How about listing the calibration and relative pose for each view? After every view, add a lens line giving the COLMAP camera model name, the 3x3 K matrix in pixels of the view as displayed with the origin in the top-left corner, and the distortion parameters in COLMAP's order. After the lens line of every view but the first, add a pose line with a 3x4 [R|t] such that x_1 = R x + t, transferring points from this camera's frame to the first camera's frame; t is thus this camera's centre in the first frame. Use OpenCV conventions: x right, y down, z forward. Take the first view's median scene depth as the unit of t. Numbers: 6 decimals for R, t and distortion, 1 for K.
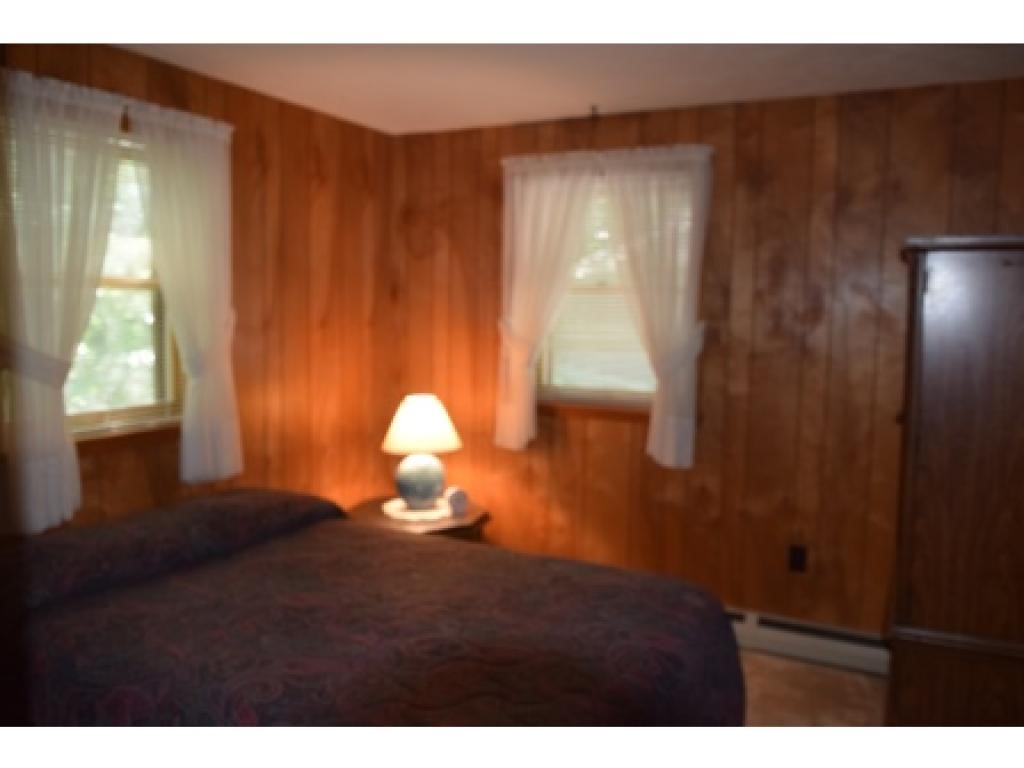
lens RADIAL K [[819.3, 0, 509.4], [0, 819.3, 371.4], [0, 0, 1]] dist [-0.071255, 0.055248]
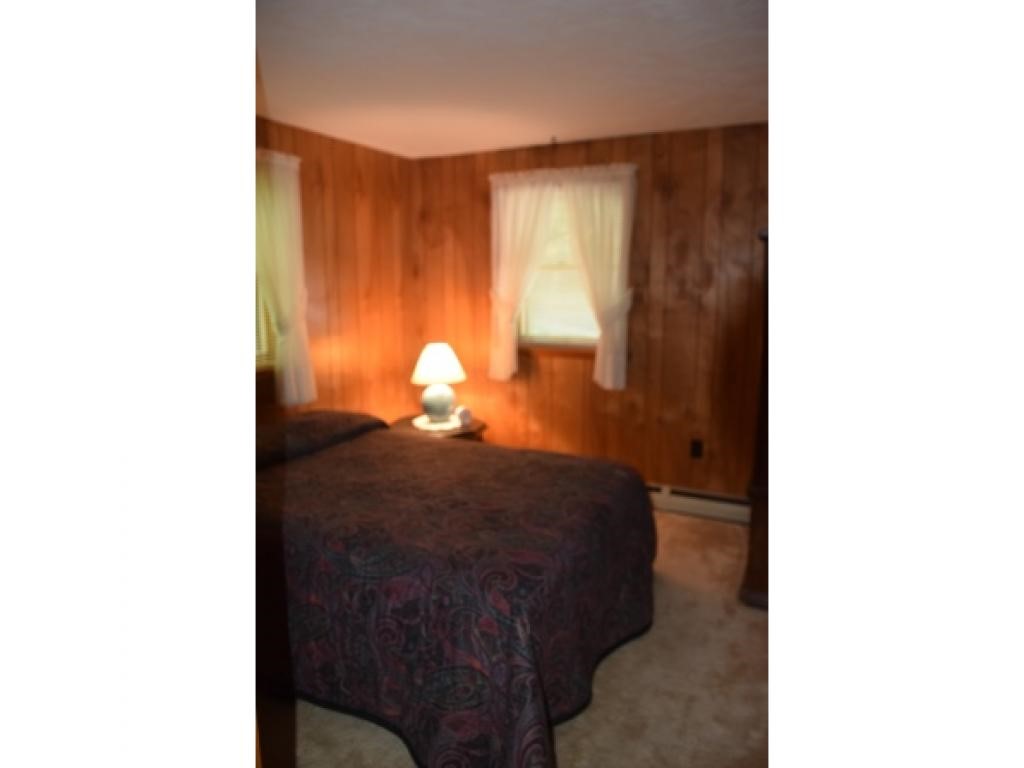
lens RADIAL K [[819.3, 0, 509.4], [0, 819.3, 371.4], [0, 0, 1]] dist [-0.071255, 0.055248]
pose [[0.999732, -0.022509, -0.005434, 0.026229], [0.022780, 0.998149, 0.056386, -0.000734], [0.004155, -0.056495, 0.998394, -0.451359]]
